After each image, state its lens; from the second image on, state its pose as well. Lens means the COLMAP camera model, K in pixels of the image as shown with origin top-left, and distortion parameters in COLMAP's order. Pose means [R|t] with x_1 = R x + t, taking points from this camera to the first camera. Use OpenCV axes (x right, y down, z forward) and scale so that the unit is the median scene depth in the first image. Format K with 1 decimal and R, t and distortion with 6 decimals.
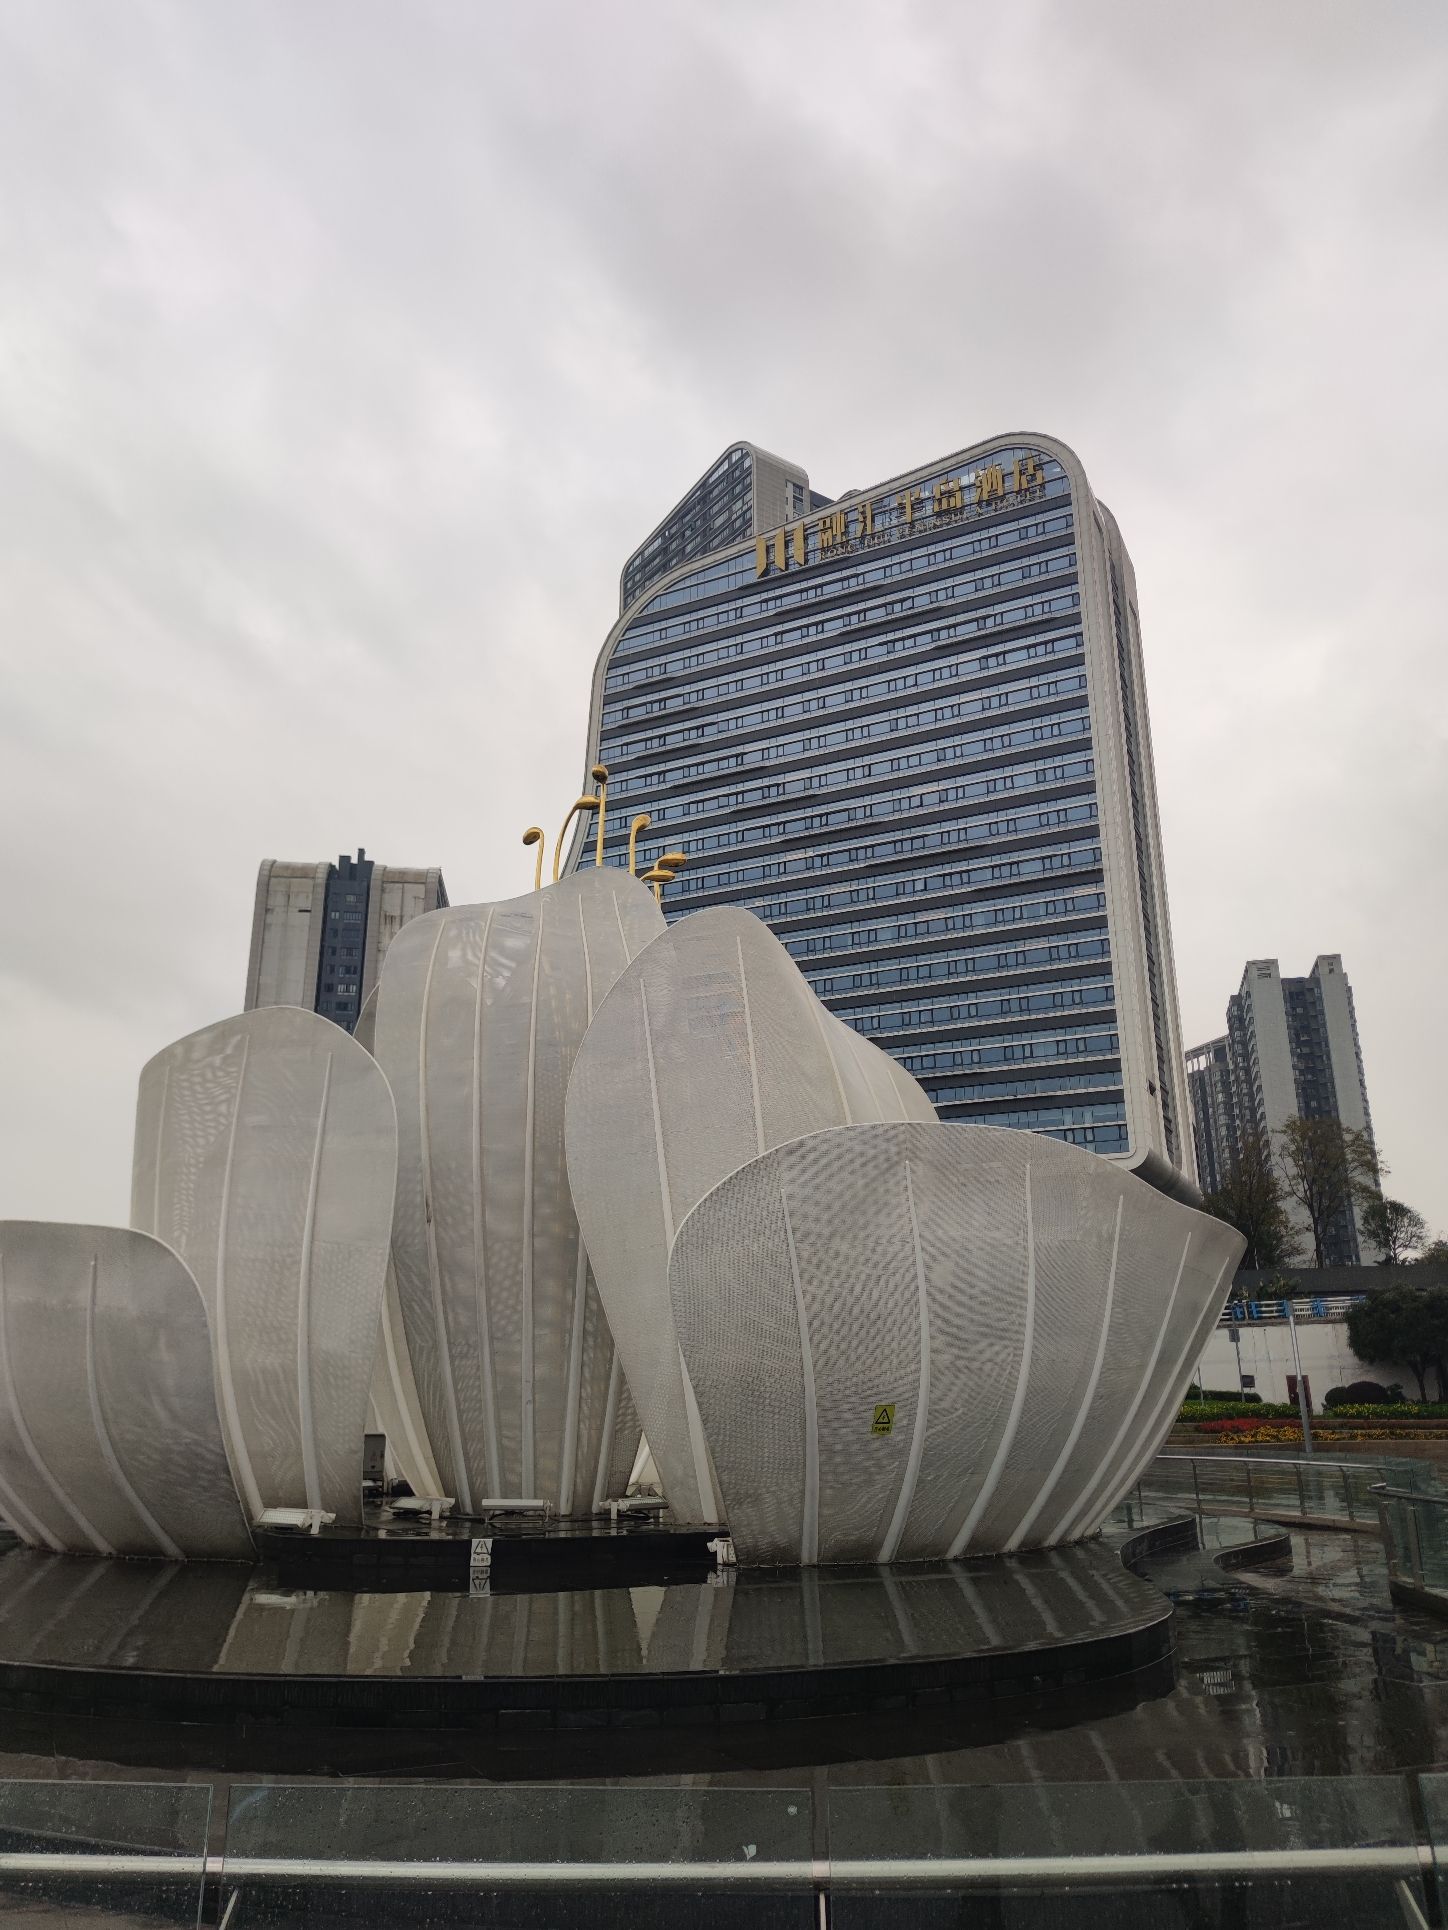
lens RADIAL K [[1398.8, 0, 727.8], [0, 1398.8, 974.0], [0, 0, 1]] dist [0.077621, -0.040134]
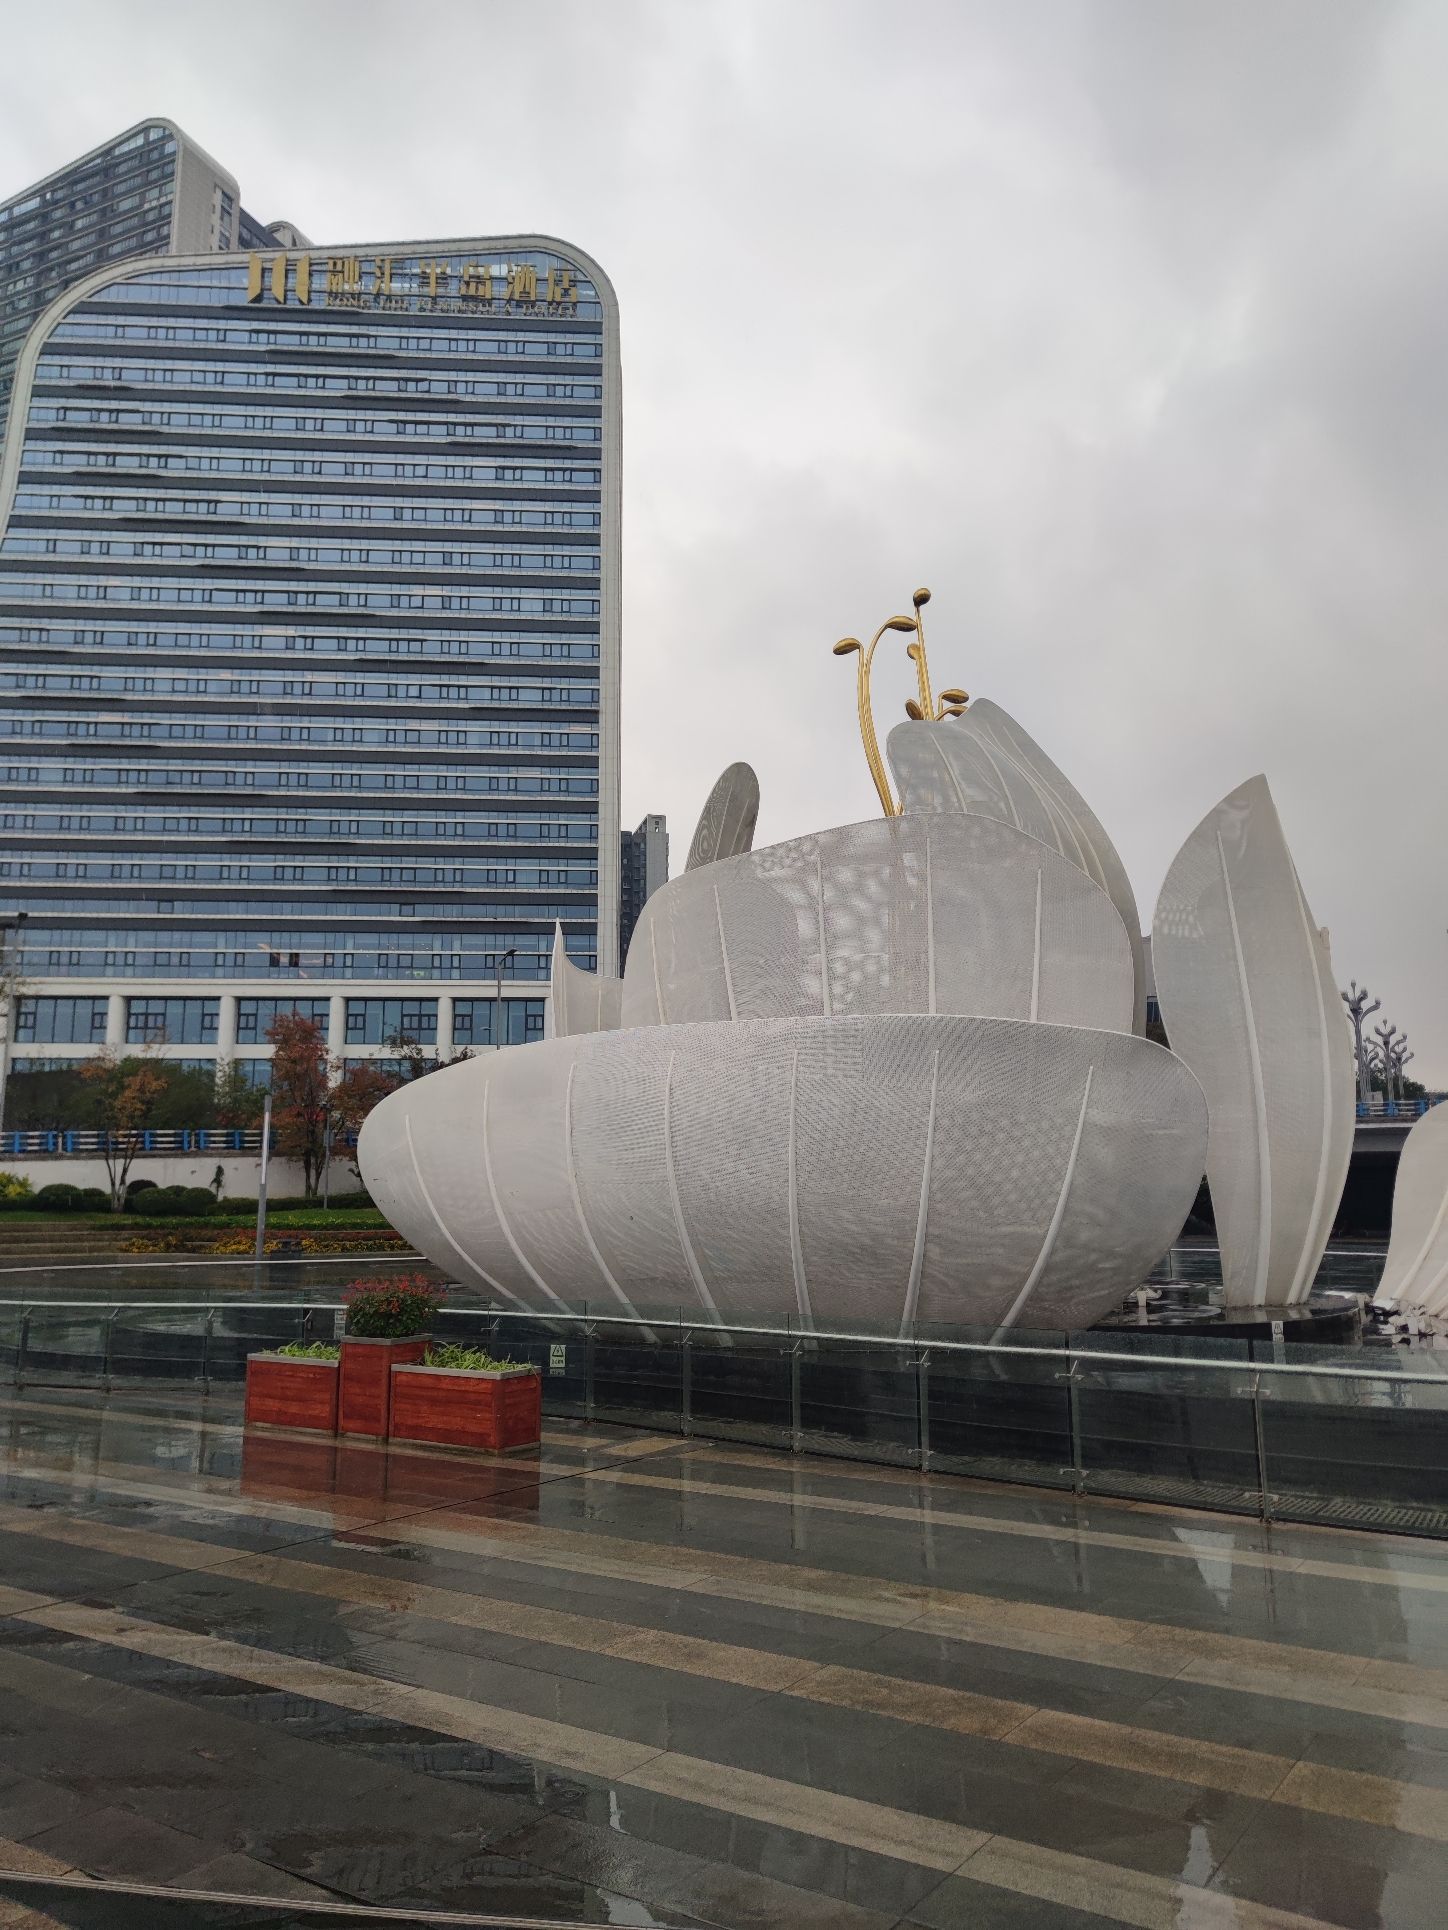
lens RADIAL K [[1398.8, 0, 724.6], [0, 1398.8, 969.0], [0, 0, 1]] dist [0.077621, -0.040134]
pose [[0.873169, 0.092462, 0.478568, -0.112914], [-0.148637, 0.985587, 0.080775, 0.013865], [-0.464202, -0.141663, 0.874327, 0.024300]]
